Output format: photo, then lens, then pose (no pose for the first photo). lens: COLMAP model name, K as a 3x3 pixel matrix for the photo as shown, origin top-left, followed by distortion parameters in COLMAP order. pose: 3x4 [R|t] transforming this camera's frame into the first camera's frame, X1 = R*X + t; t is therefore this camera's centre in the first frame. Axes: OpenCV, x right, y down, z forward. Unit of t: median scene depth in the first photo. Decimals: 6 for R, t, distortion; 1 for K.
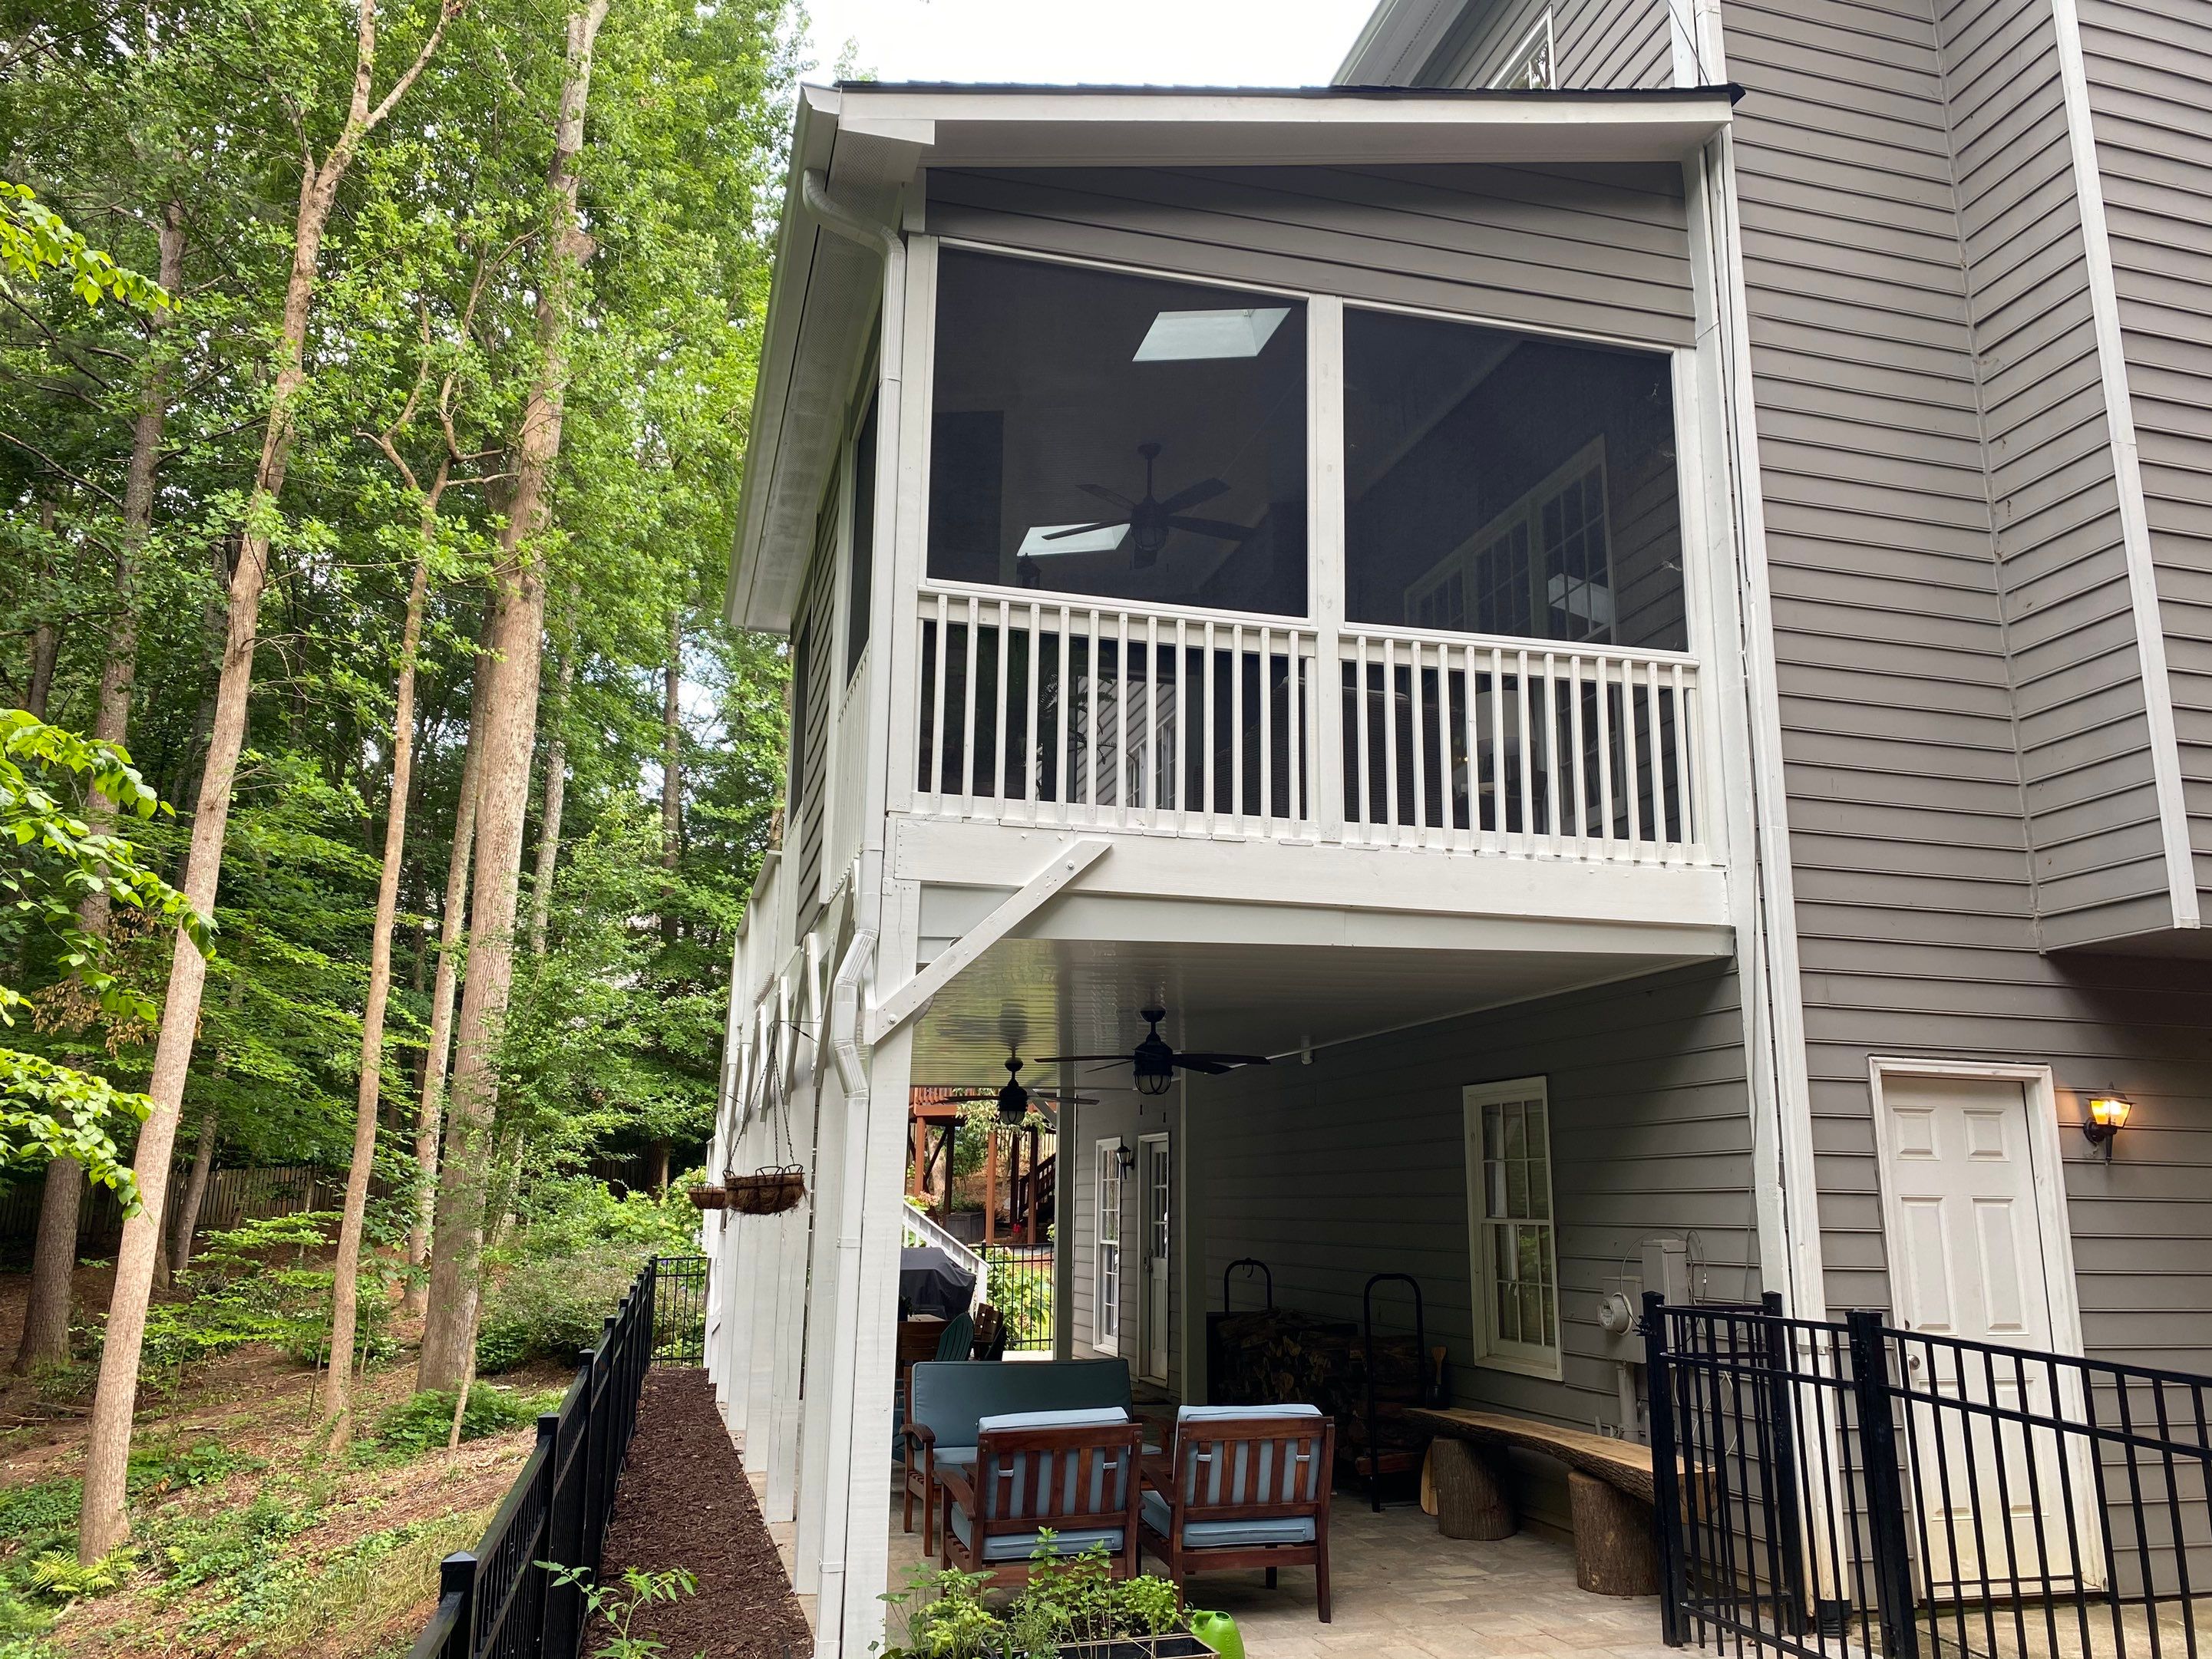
lens RADIAL K [[1707.0, 0, 1073.8], [0, 1707.0, 783.4], [0, 0, 1]] dist [0.005595, -0.000563]
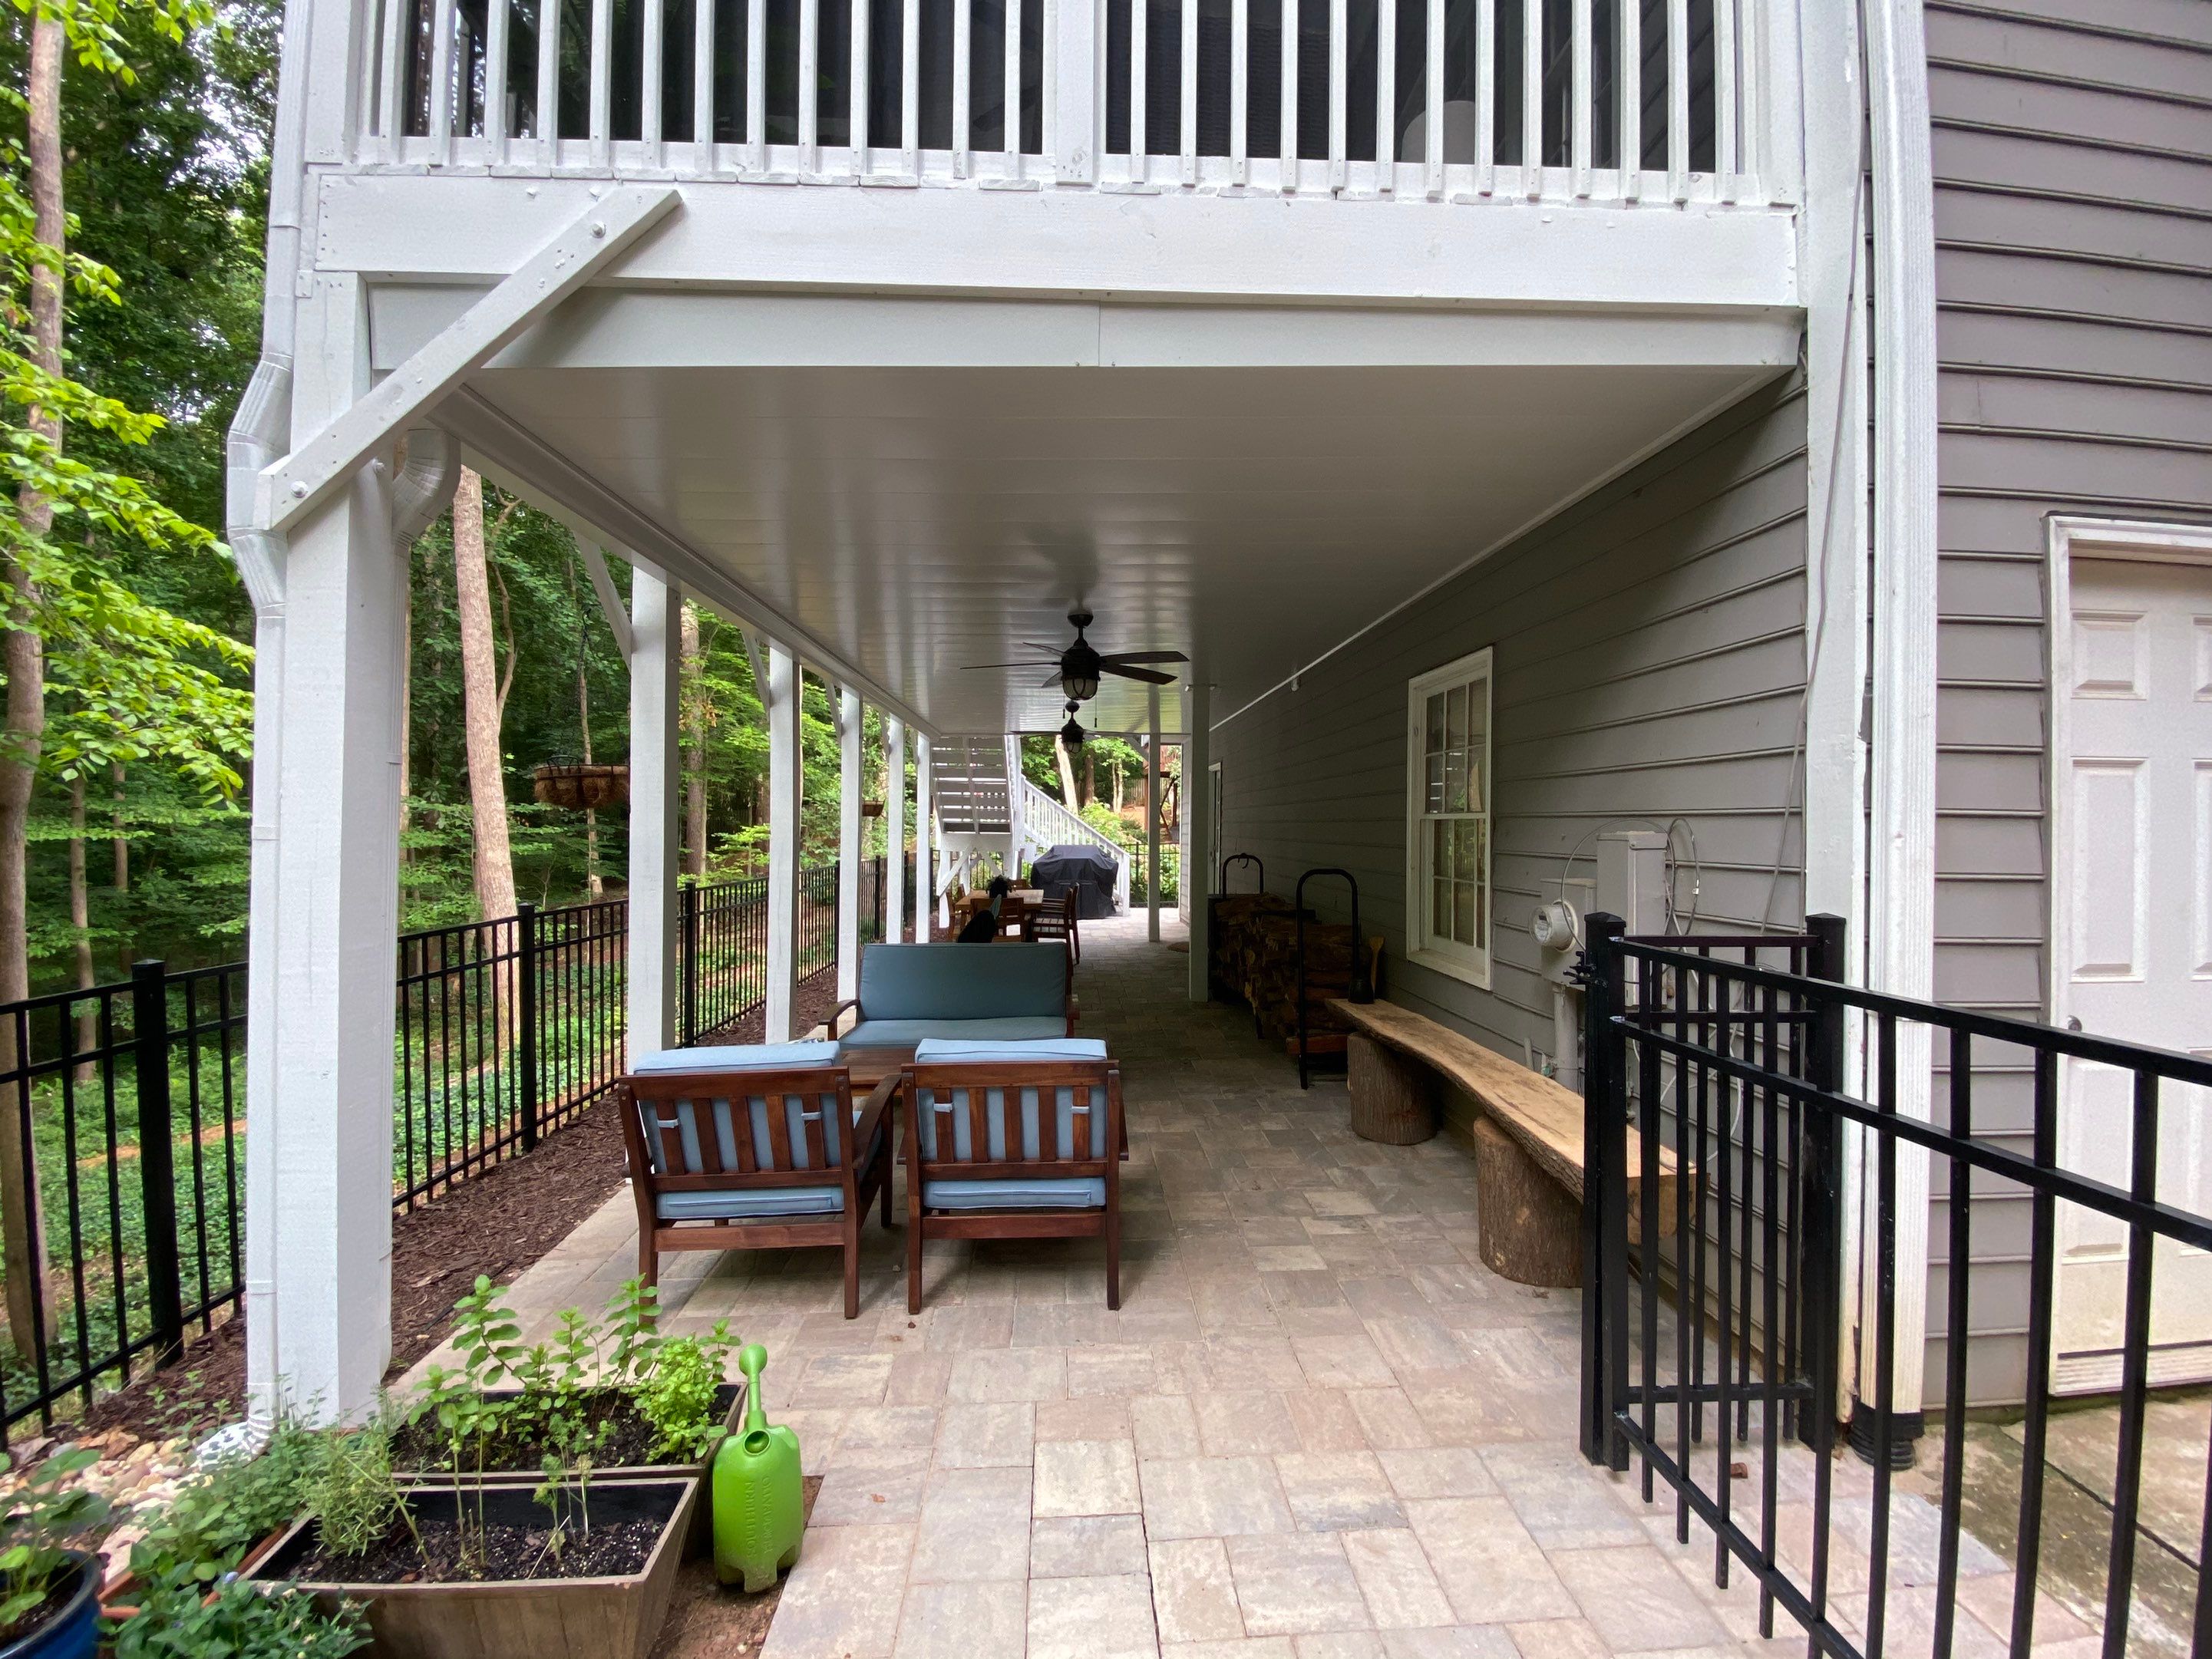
lens RADIAL K [[912.2, 0, 1077.2], [0, 912.2, 809.4], [0, 0, 1]] dist [-0.008050, -0.002652]
pose [[0.975253, -0.006061, -0.221011, 0.214143], [0.055636, 0.974186, 0.218786, 0.170808], [0.213979, -0.225667, 0.950414, 0.623830]]
